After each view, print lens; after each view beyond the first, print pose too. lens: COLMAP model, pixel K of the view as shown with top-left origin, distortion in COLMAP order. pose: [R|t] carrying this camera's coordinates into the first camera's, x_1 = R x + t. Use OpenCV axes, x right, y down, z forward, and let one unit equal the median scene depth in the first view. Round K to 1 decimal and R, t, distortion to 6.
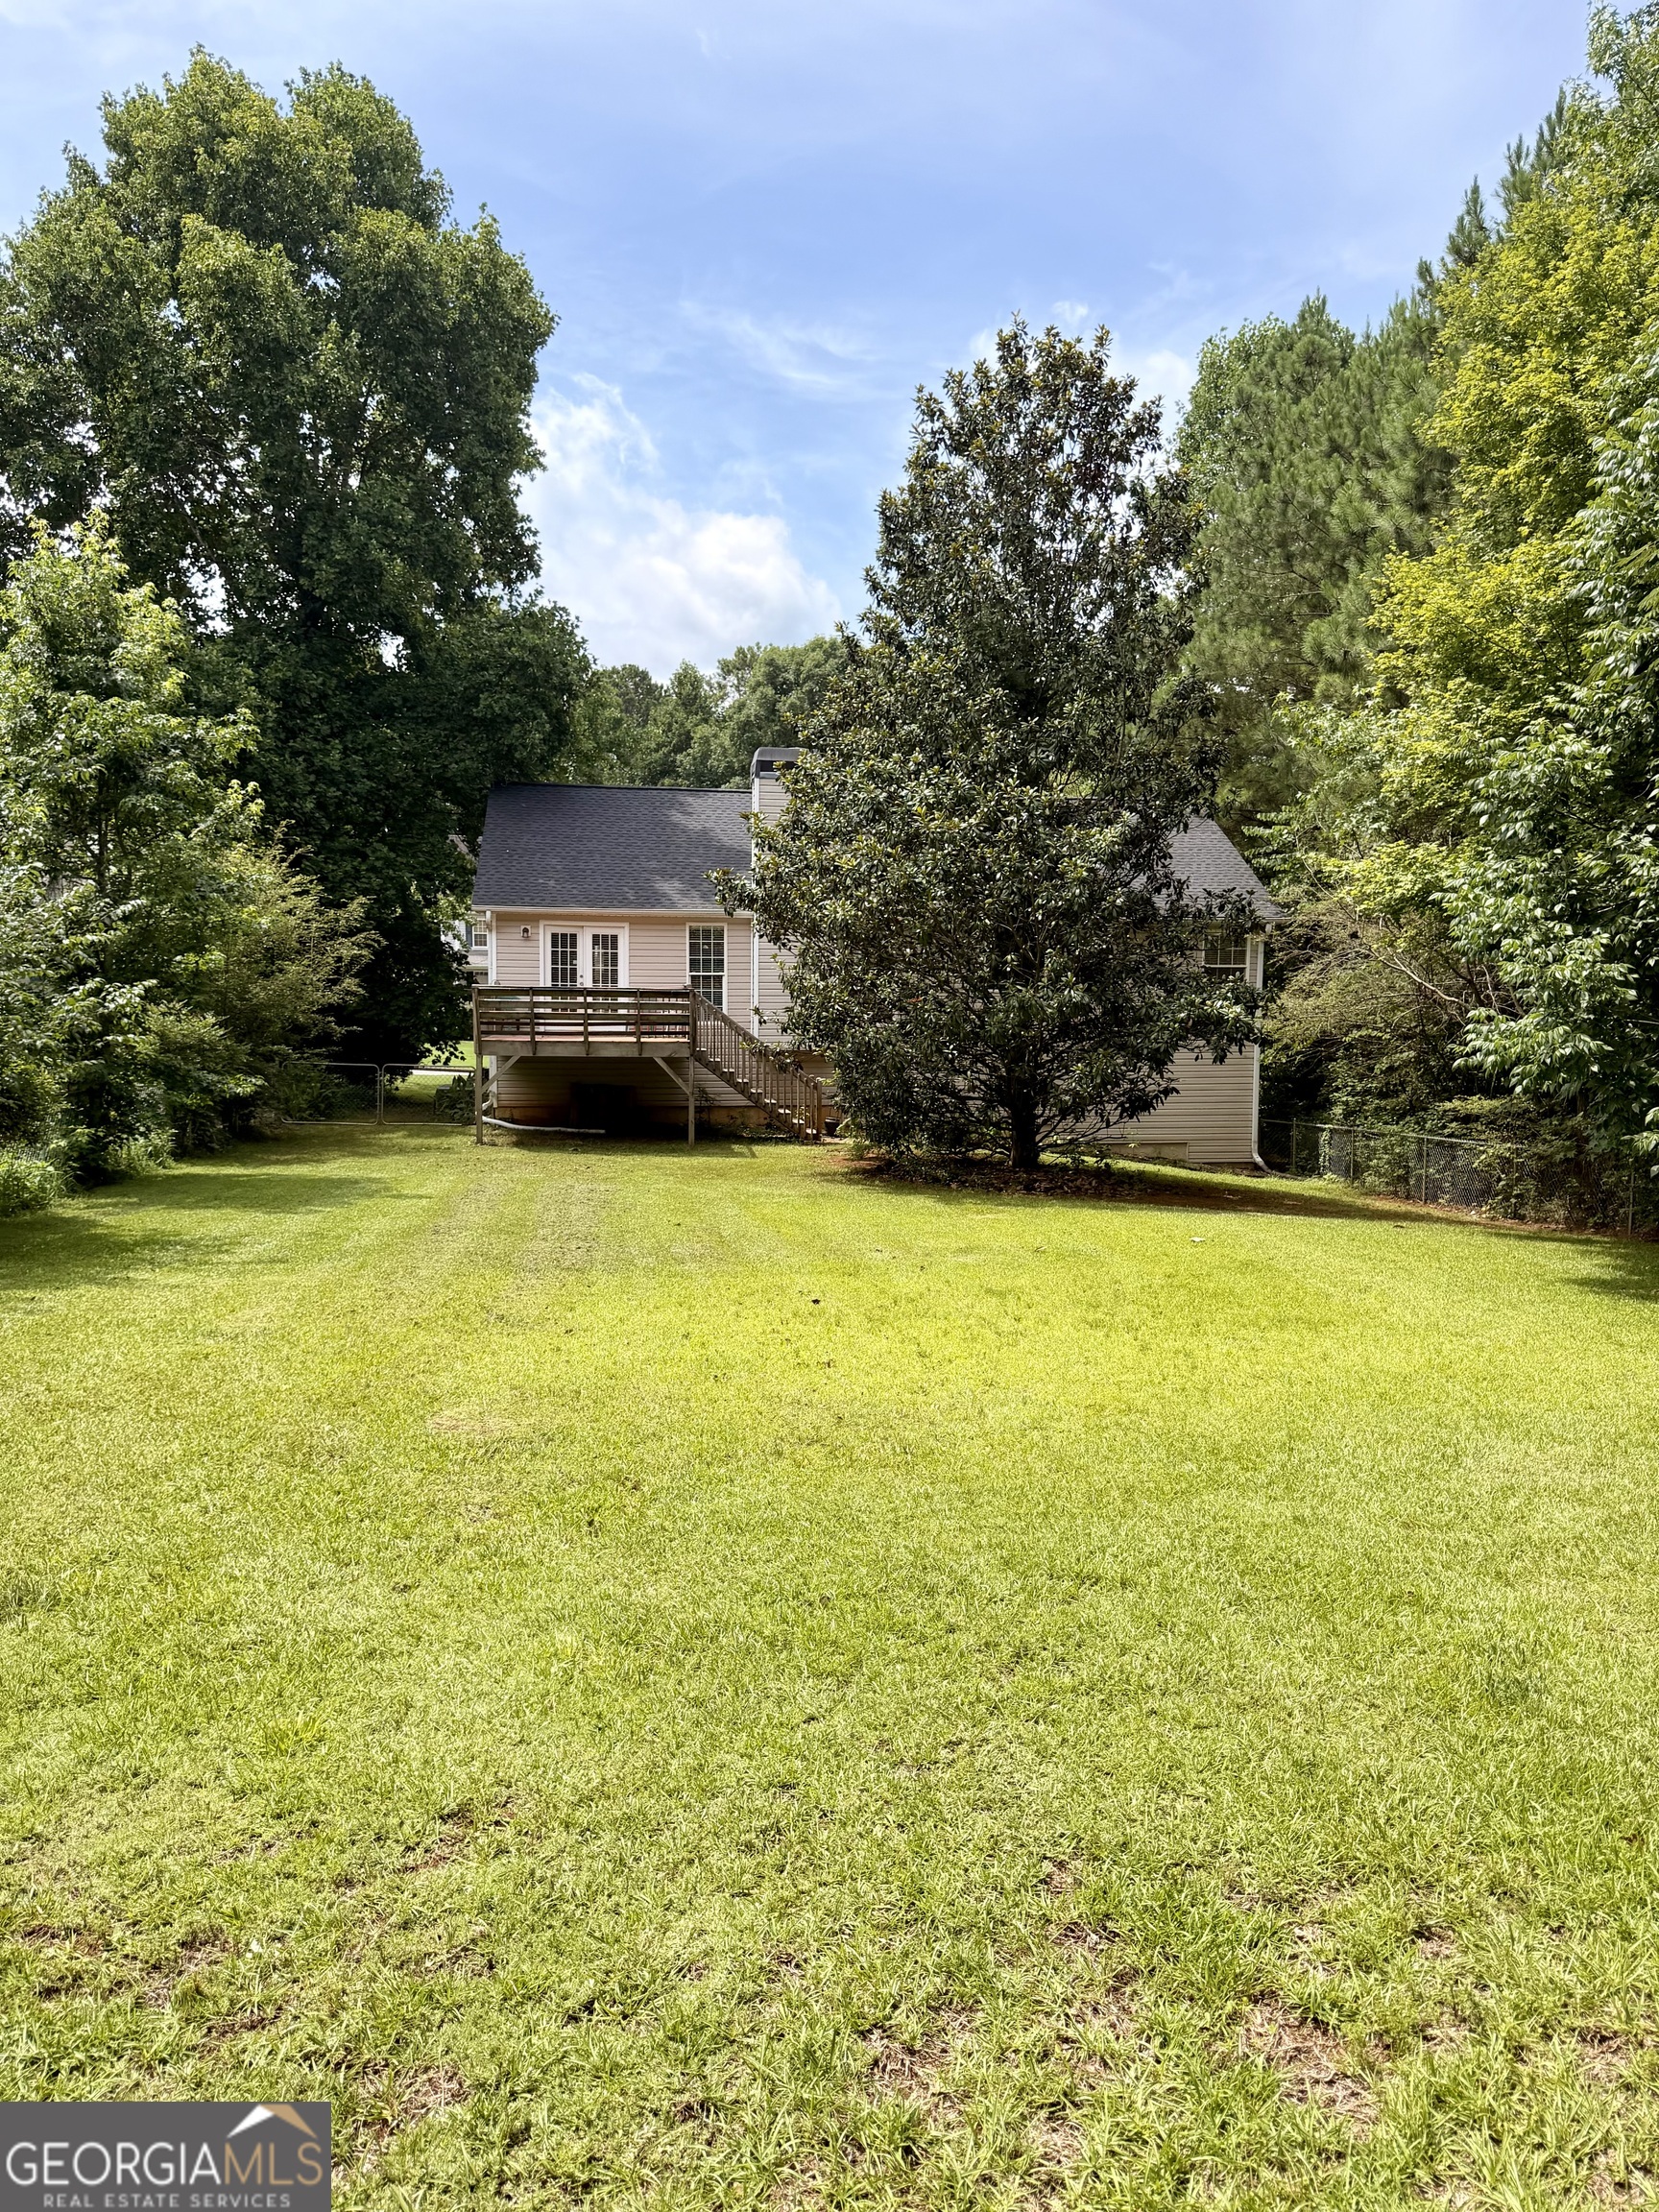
lens RADIAL K [[1572.3, 0, 829.5], [0, 1572.3, 1106.0], [0, 0, 1]] dist [0.001695, -0.003494]
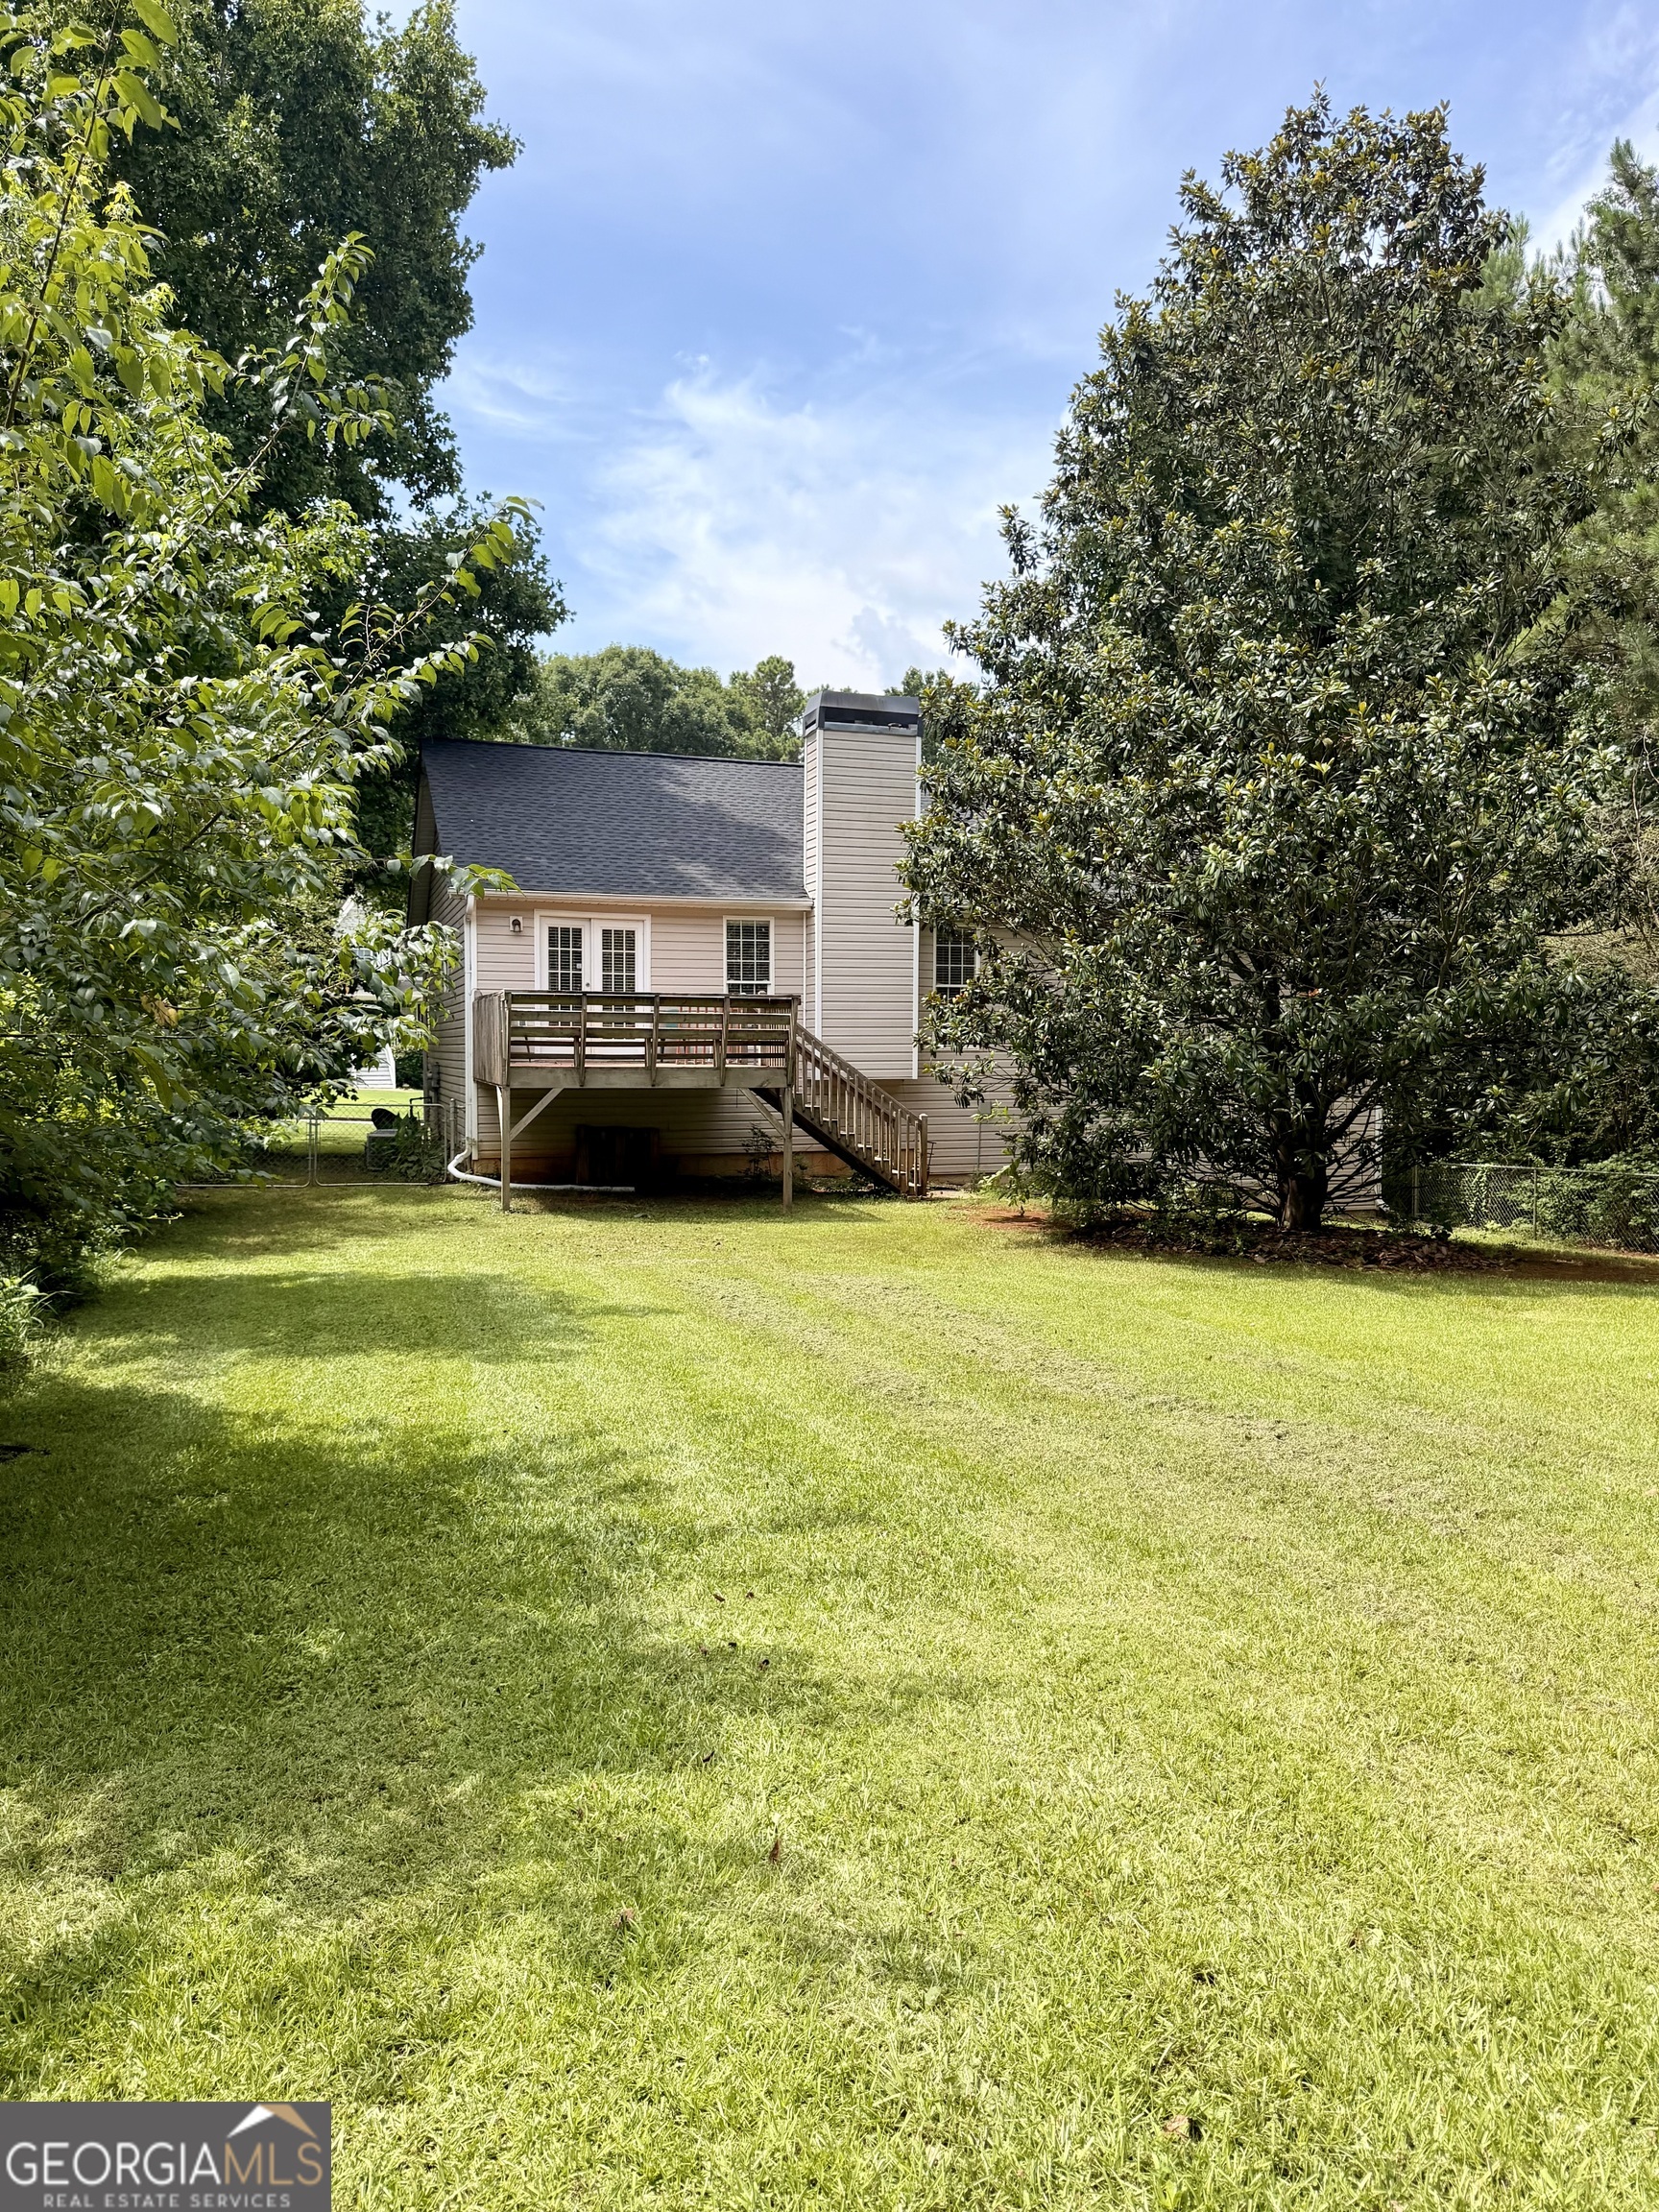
lens RADIAL K [[1572.3, 0, 829.5], [0, 1572.3, 1106.0], [0, 0, 1]] dist [0.001695, -0.003494]
pose [[0.983057, -0.010609, 0.182993, -0.183075], [0.015460, 0.999565, -0.025100, -0.003127], [-0.182647, 0.027504, 0.982794, 0.235900]]
